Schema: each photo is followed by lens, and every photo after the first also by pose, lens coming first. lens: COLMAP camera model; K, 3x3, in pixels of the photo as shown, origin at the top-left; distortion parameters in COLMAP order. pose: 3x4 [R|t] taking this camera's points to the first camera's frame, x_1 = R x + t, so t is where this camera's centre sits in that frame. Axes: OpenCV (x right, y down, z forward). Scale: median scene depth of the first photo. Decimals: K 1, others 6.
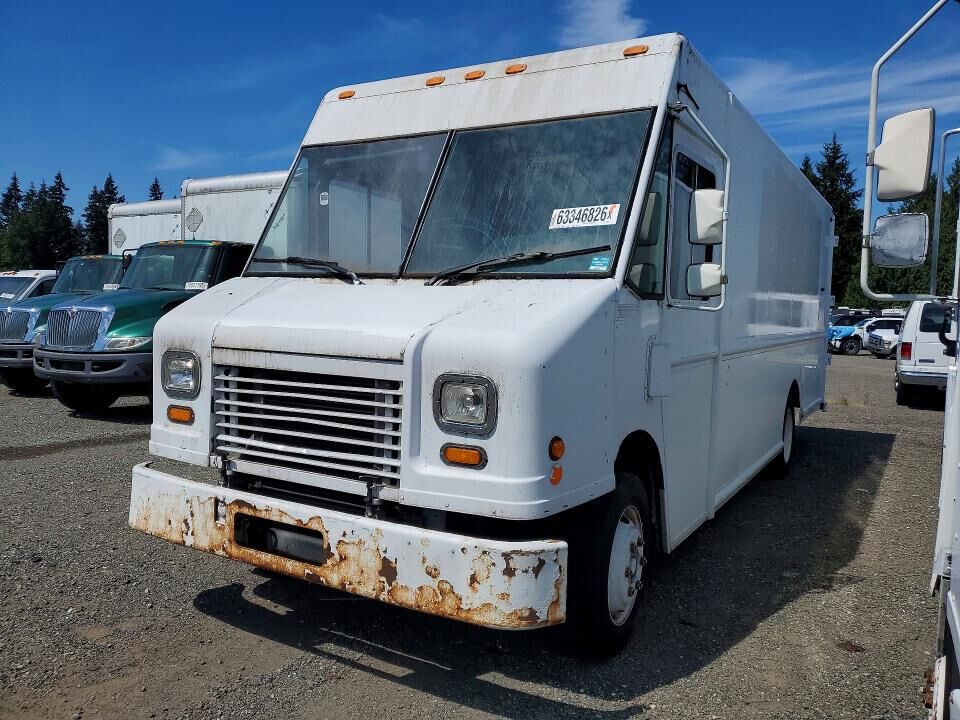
lens RADIAL K [[758.8, 0, 483.1], [0, 758.8, 359.4], [0, 0, 1]] dist [-0.004230, -0.003818]
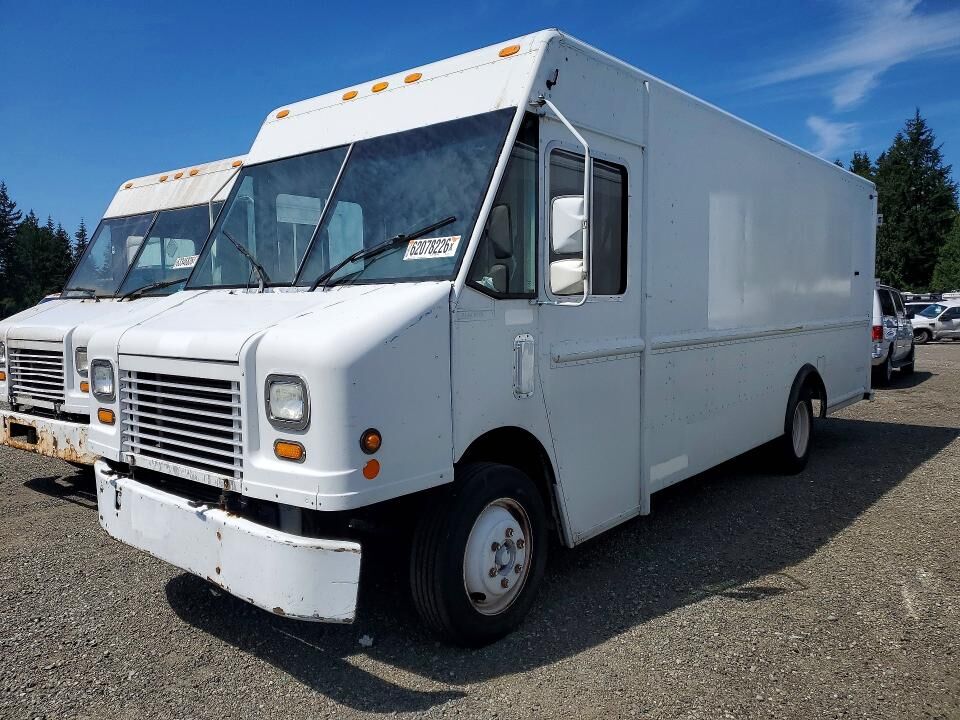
lens RADIAL K [[758.8, 0, 474.8], [0, 758.8, 362.6], [0, 0, 1]] dist [-0.004230, -0.003818]
pose [[0.986175, -0.017699, -0.164760, 0.391506], [0.018405, 0.999827, 0.002756, 0.004875], [0.164683, -0.005750, 0.986330, -0.013567]]
